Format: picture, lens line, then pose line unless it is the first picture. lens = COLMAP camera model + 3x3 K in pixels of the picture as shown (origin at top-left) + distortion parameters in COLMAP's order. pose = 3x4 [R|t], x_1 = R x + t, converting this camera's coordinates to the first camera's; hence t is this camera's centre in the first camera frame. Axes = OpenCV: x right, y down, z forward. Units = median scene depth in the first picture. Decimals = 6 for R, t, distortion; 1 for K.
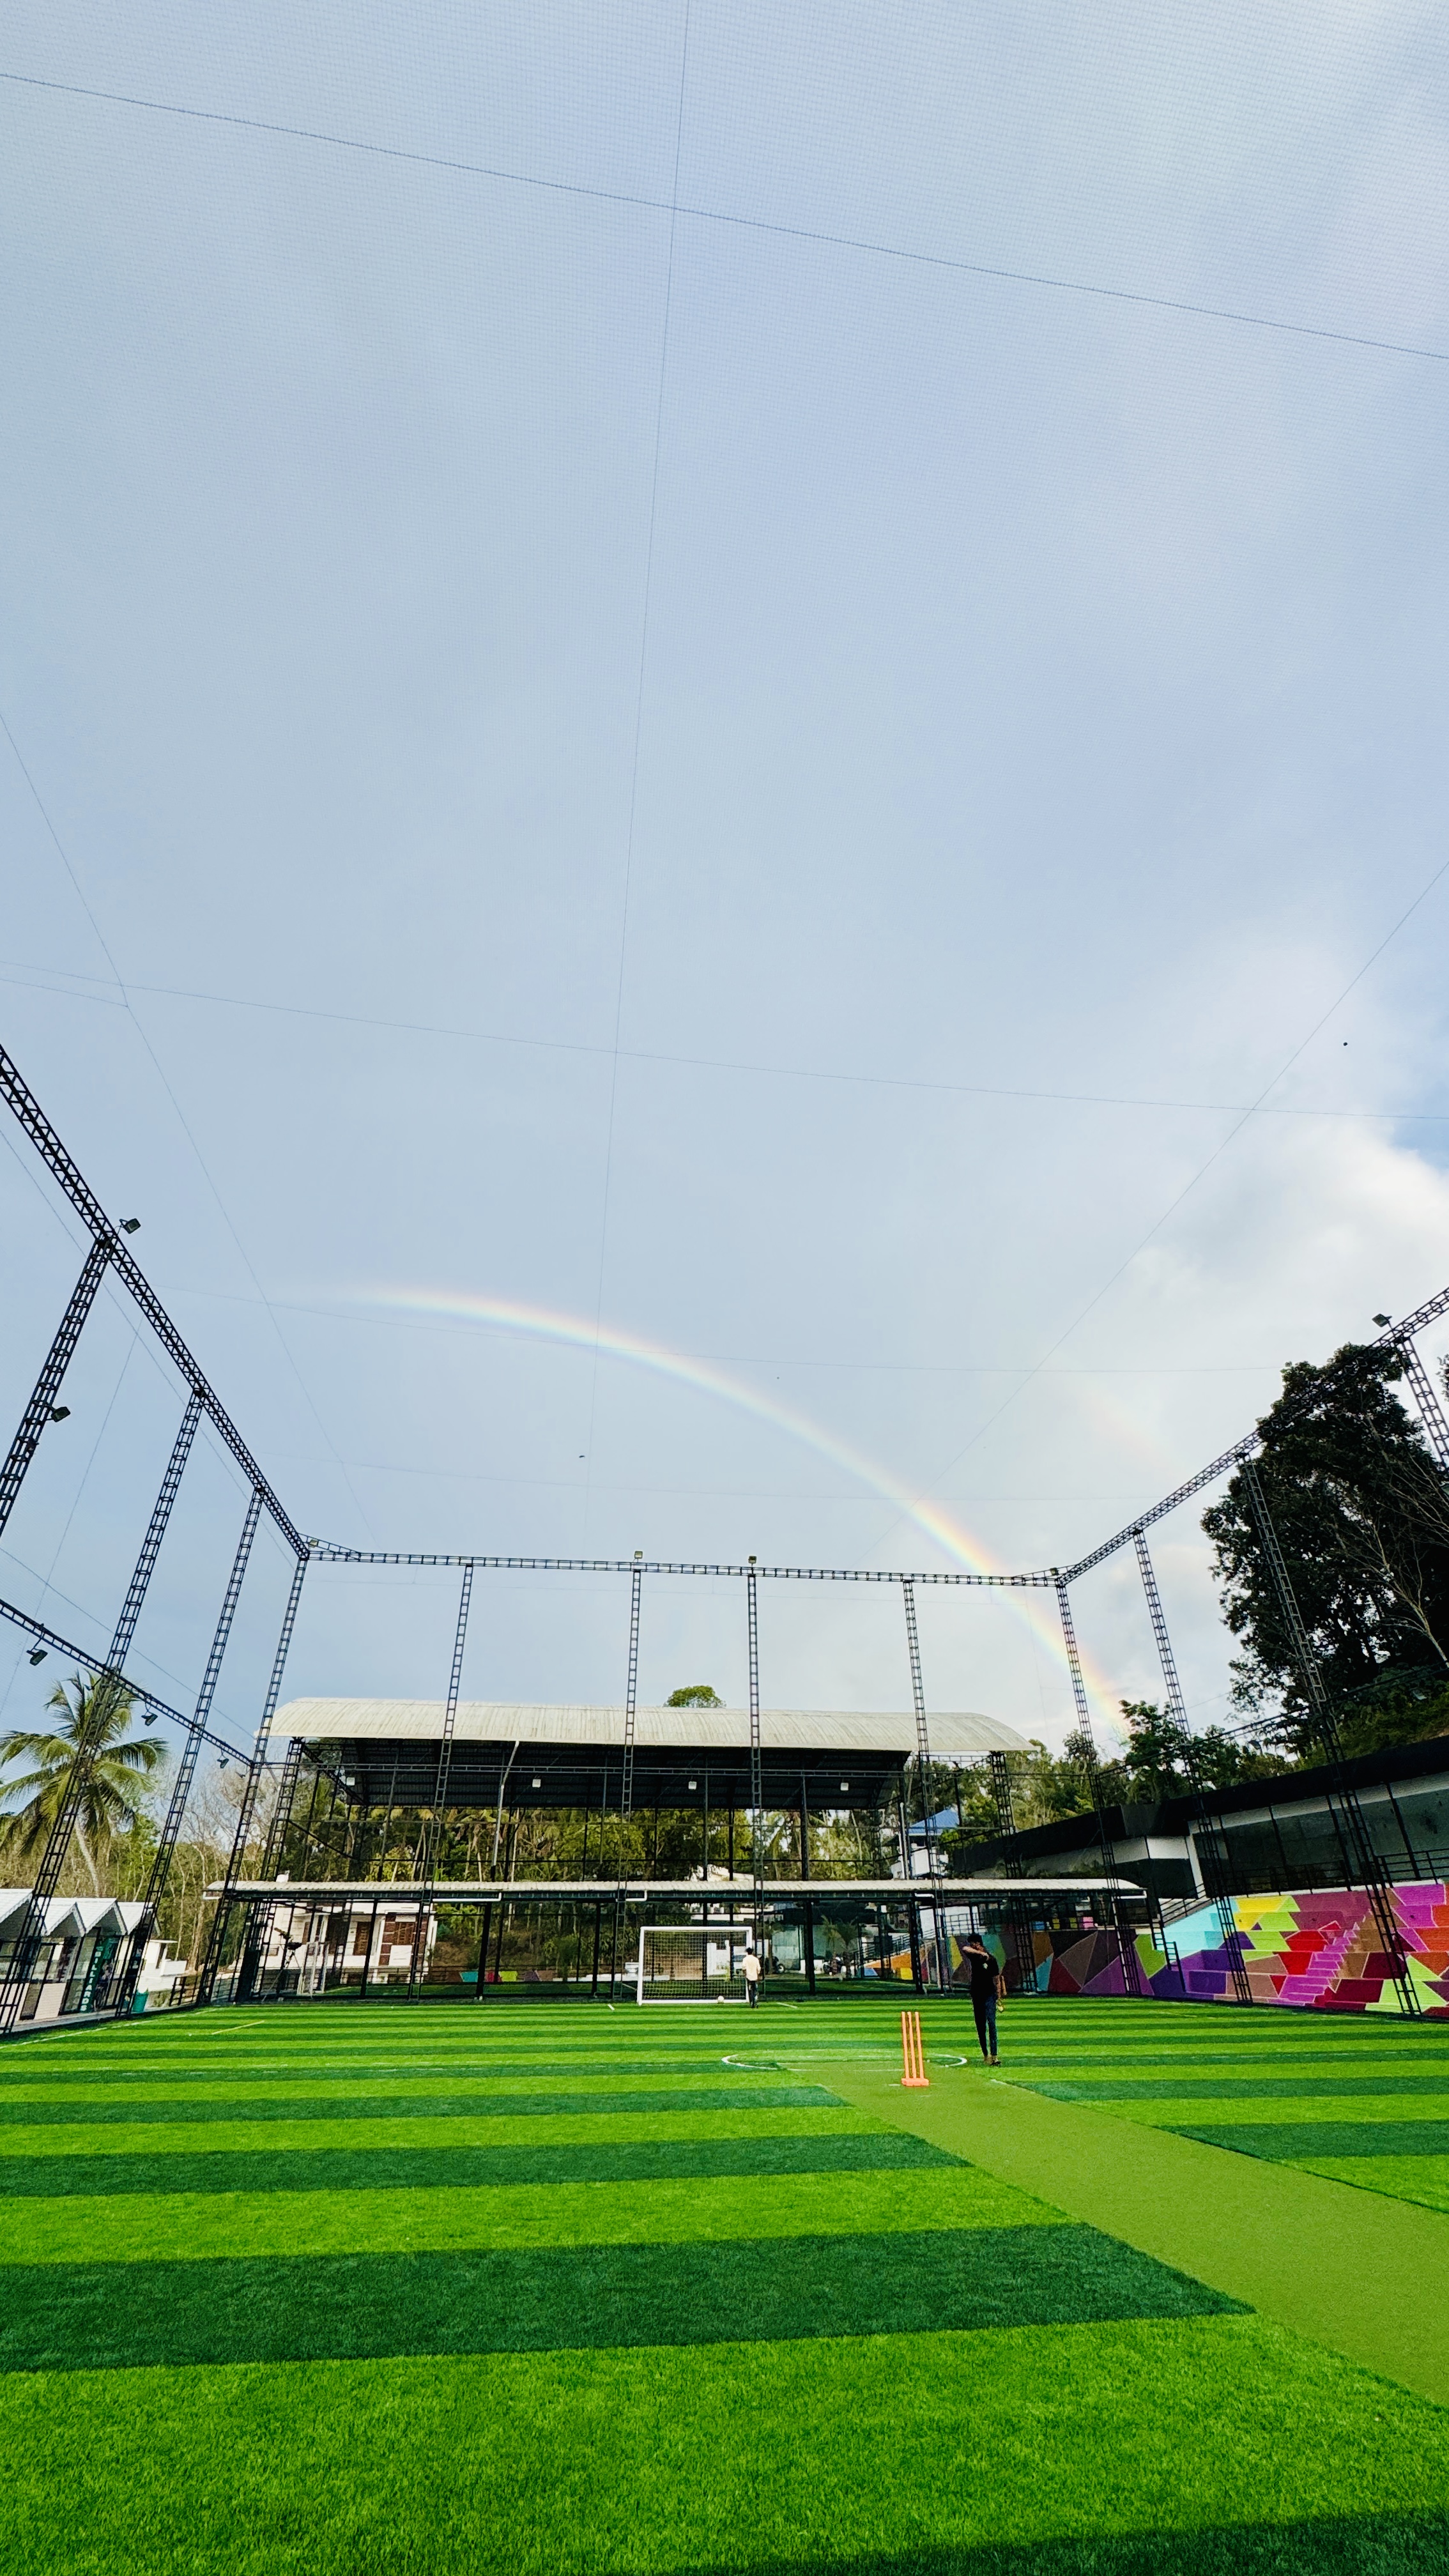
lens RADIAL K [[1020.6, 0, 724.5], [0, 1020.6, 1288.0], [0, 0, 1]] dist [-0.000763, 0.000121]
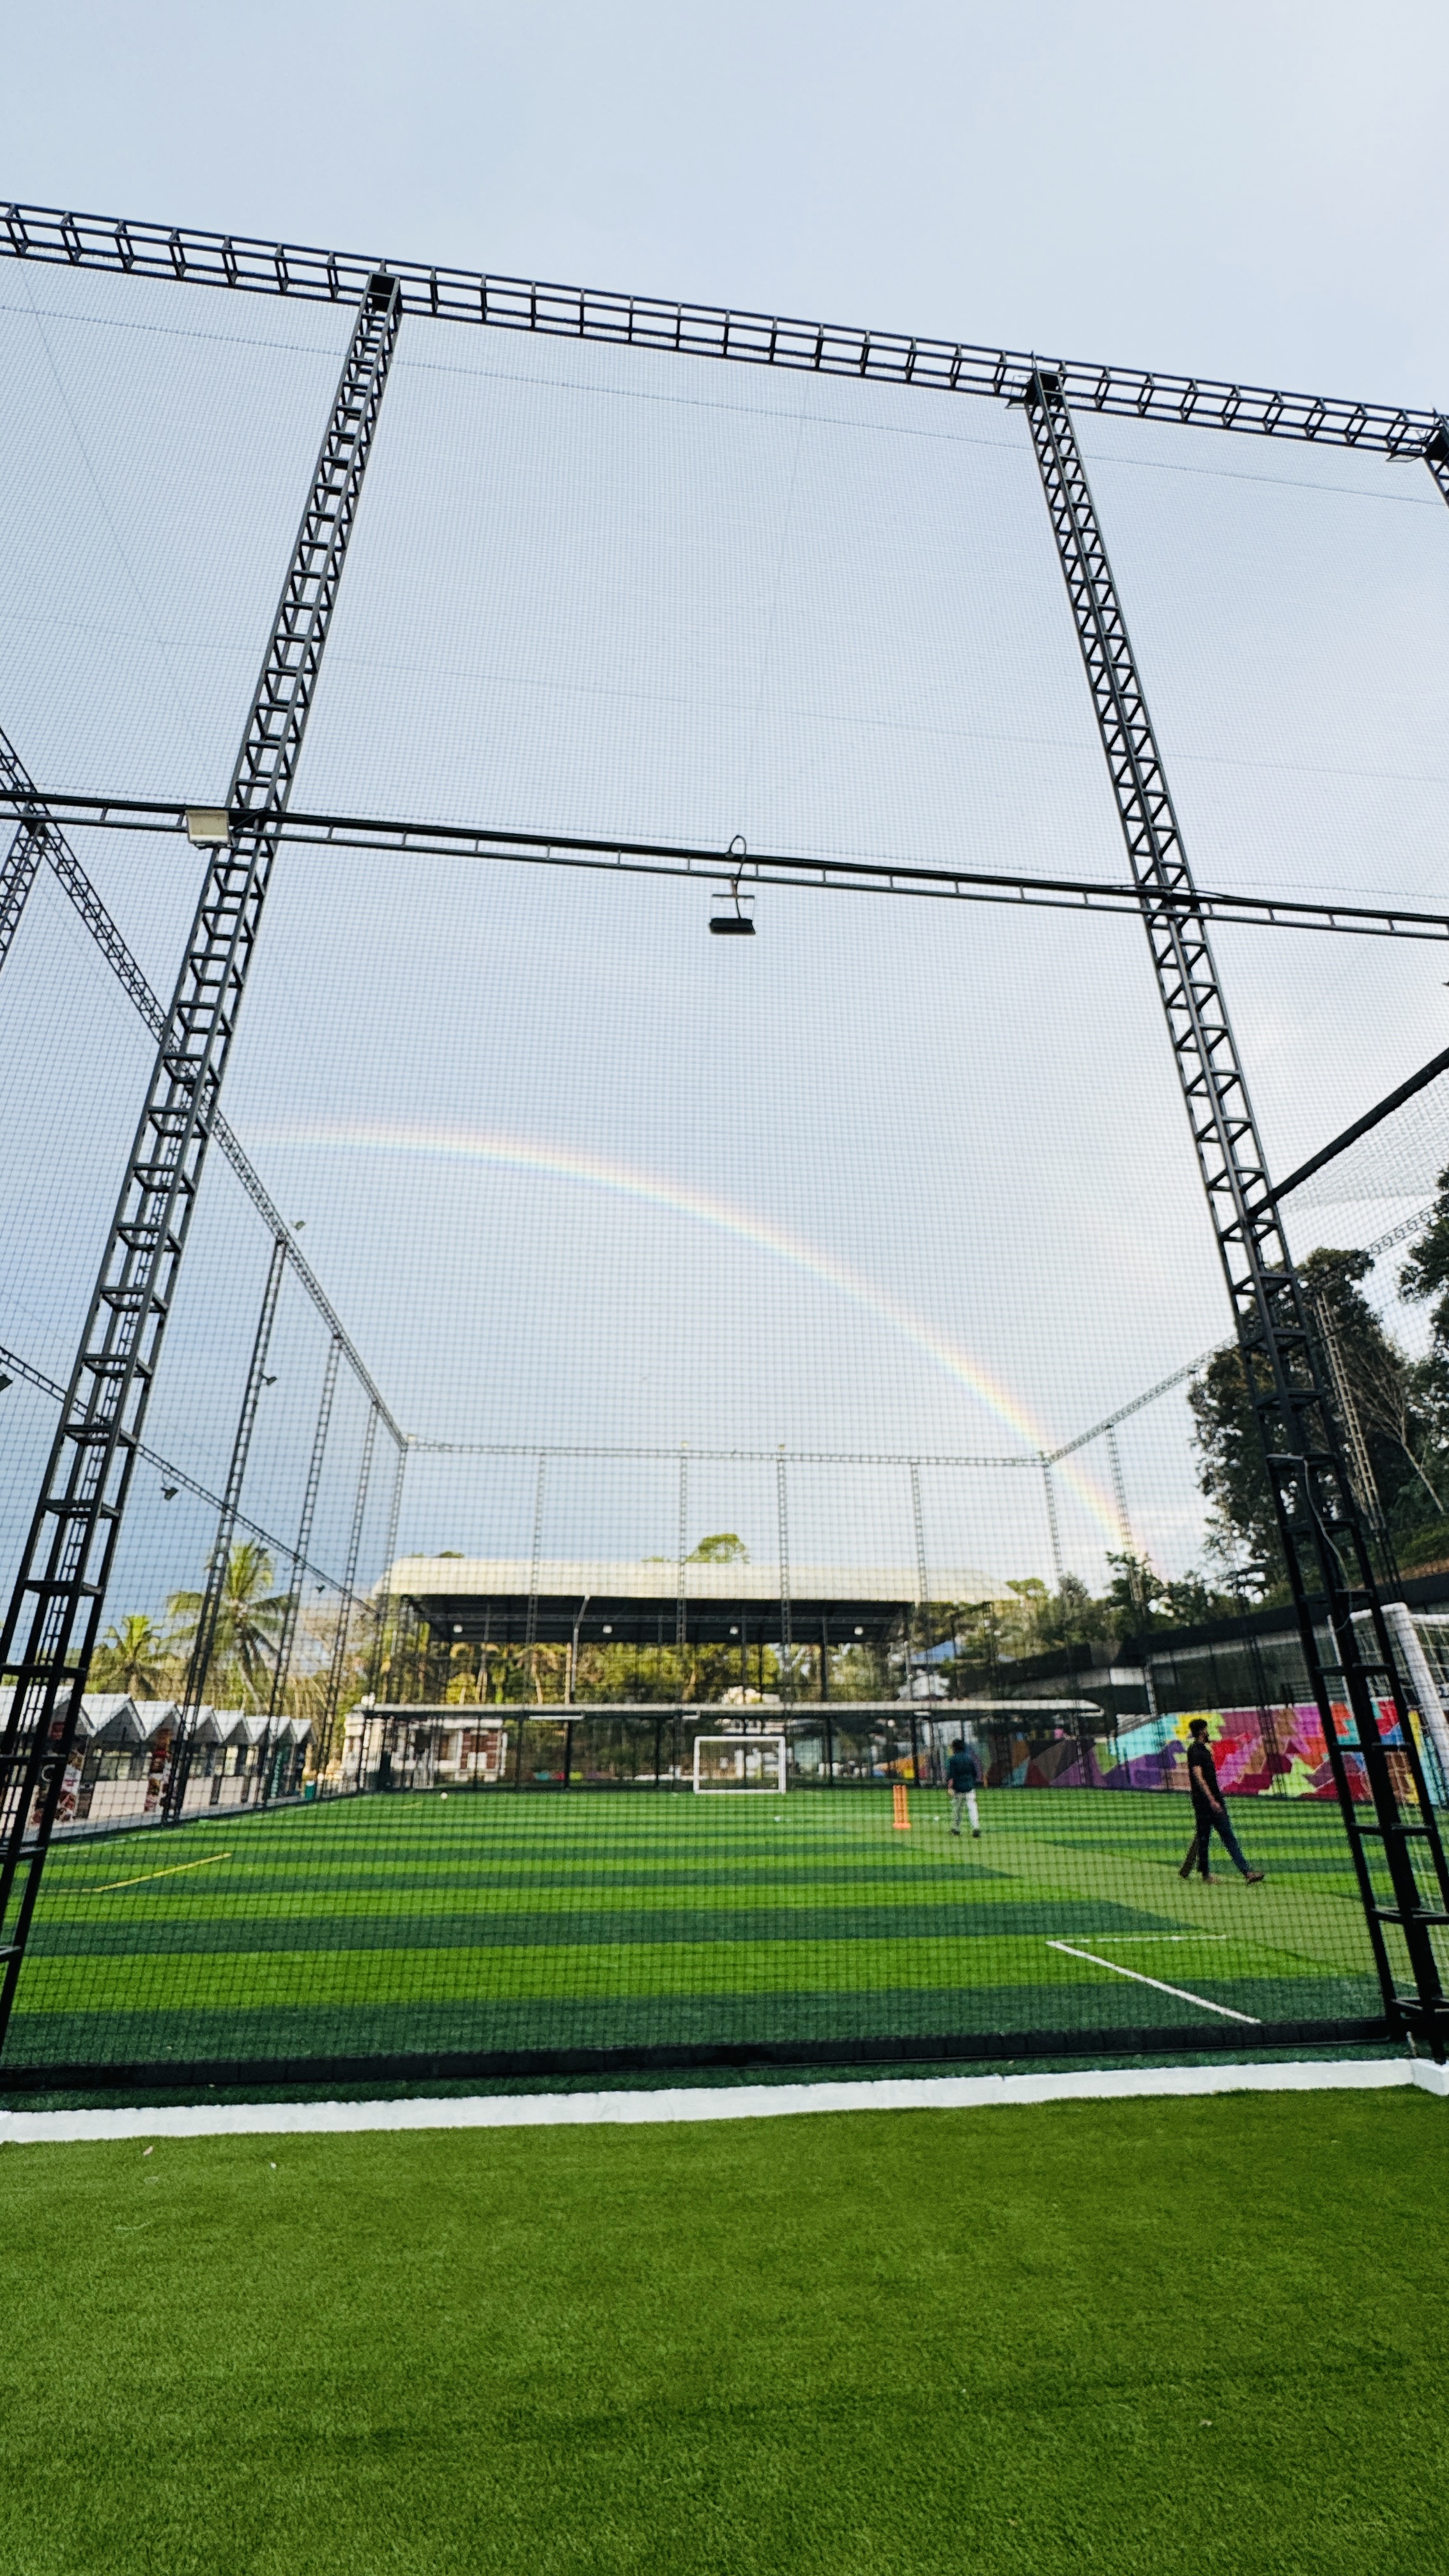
lens RADIAL K [[1032.4, 0, 727.3], [0, 1032.4, 1284.2], [0, 0, 1]] dist [-0.002277, -0.000061]
pose [[0.999878, -0.007939, -0.013448, -0.014181], [0.009792, 0.989550, 0.143855, -0.072695], [0.012166, -0.143969, 0.989507, -0.117990]]
